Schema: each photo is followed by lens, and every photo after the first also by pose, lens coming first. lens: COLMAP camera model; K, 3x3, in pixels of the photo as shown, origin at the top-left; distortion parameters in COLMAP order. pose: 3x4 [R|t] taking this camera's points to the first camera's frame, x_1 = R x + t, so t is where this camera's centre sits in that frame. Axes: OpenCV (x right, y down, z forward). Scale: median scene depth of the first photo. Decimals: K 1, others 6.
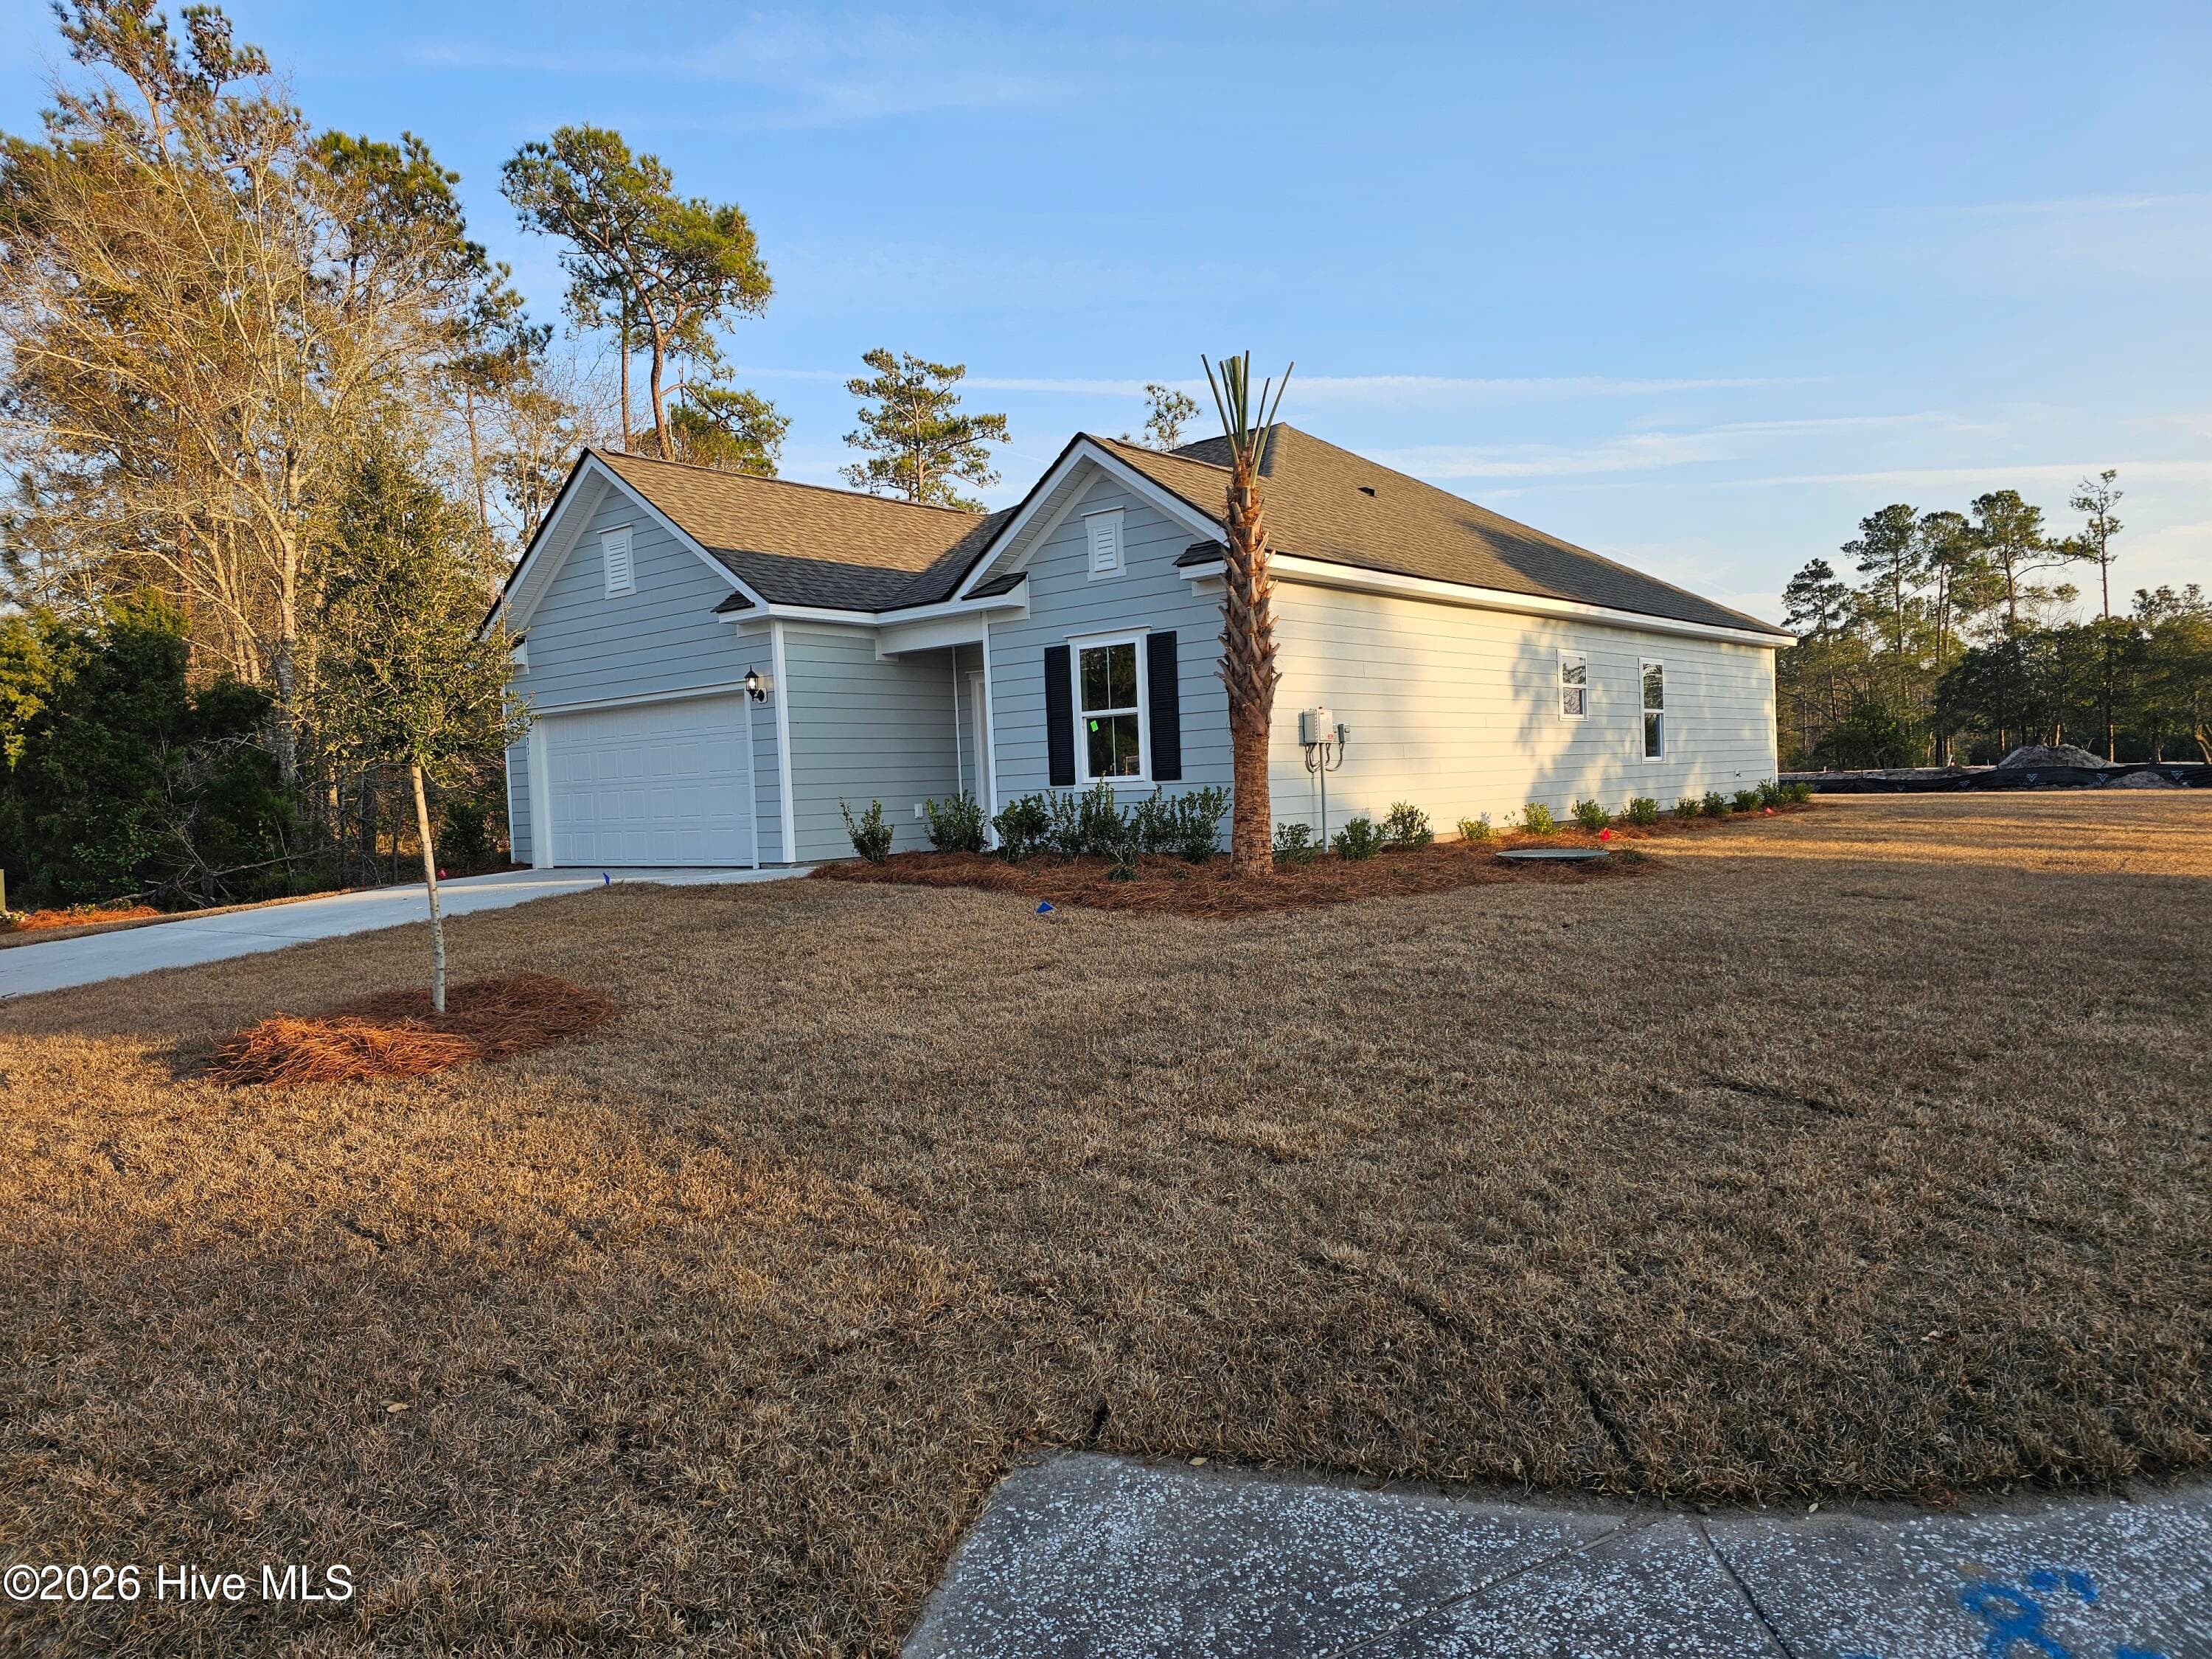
lens RADIAL K [[1441.4, 0, 1111.4], [0, 1441.4, 838.7], [0, 0, 1]] dist [0.078061, -0.124394]
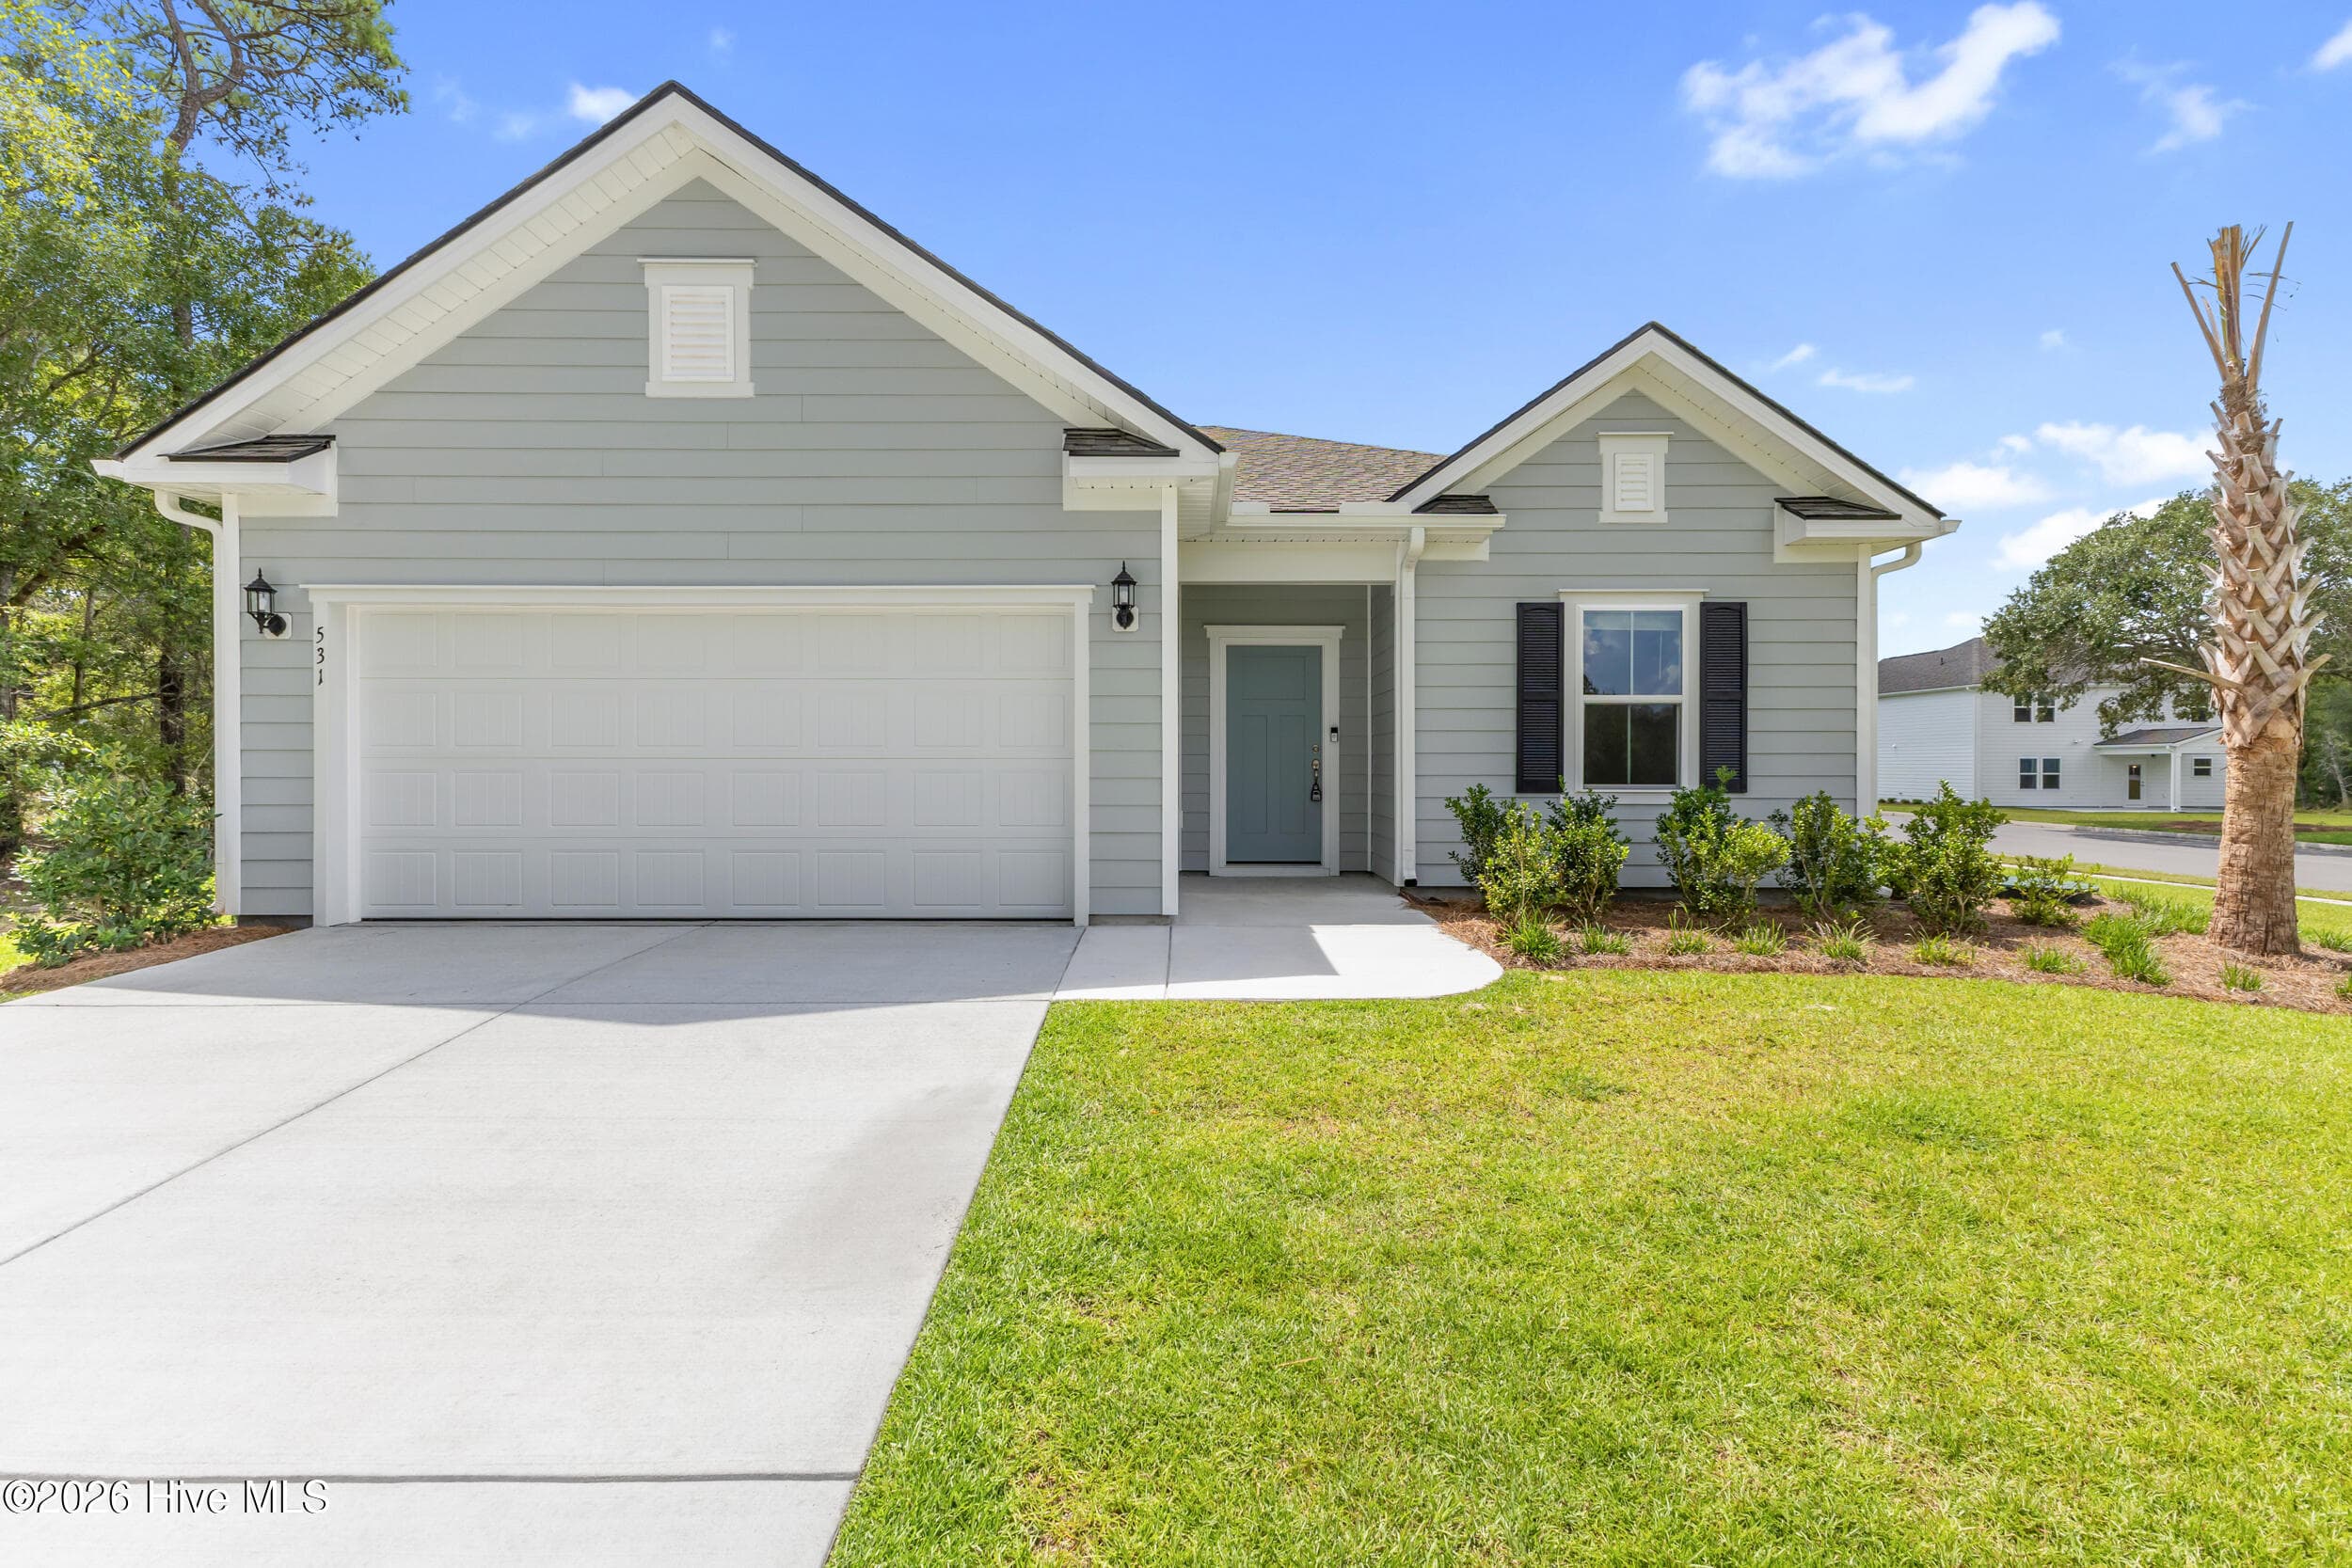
lens RADIAL K [[1031.3, 0, 1176.0], [0, 1031.3, 784.0], [0, 0, 1]] dist [0.001150, 0.000376]
pose [[0.775161, 0.034828, 0.630803, -0.277169], [-0.010882, 0.999067, -0.041788, -0.010120], [-0.631670, 0.025528, 0.774817, 0.394191]]
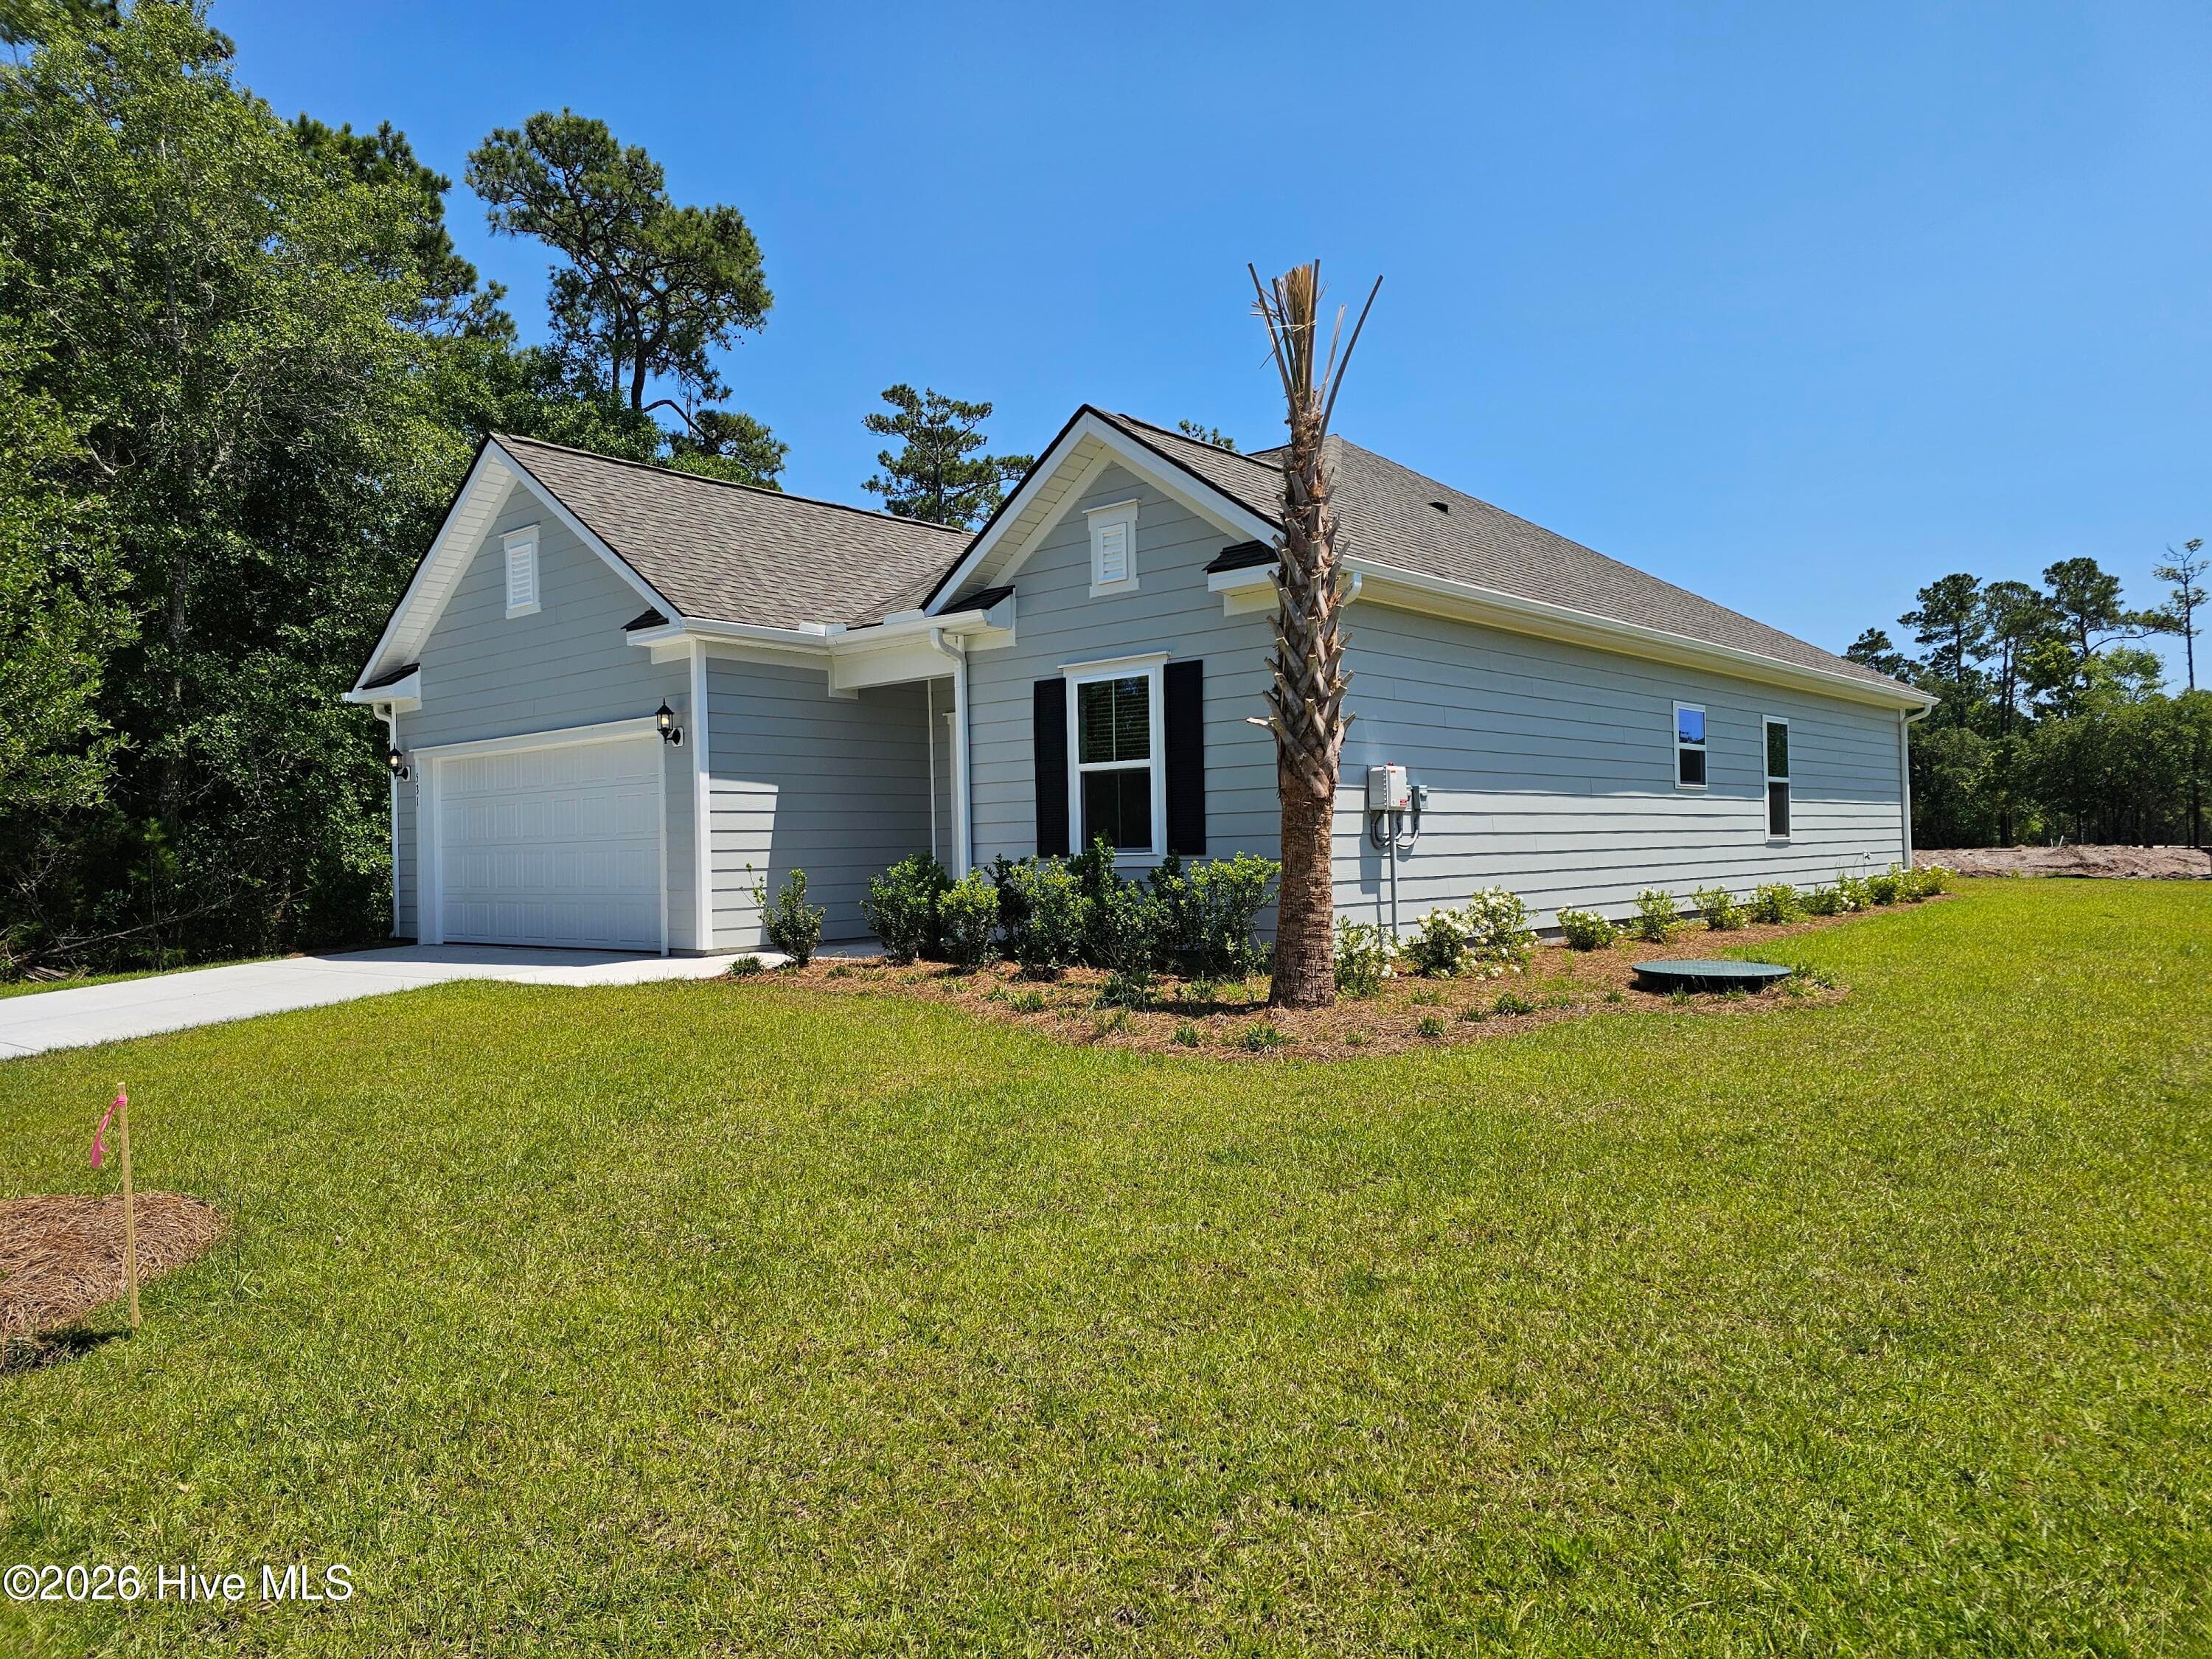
lens RADIAL K [[1441.4, 0, 1111.4], [0, 1441.4, 838.7], [0, 0, 1]] dist [0.078061, -0.124394]
pose [[0.999552, 0.019745, -0.022491, 0.008049], [-0.020673, 0.998912, -0.041797, -0.008926], [0.021641, 0.042243, 0.998873, 0.127679]]
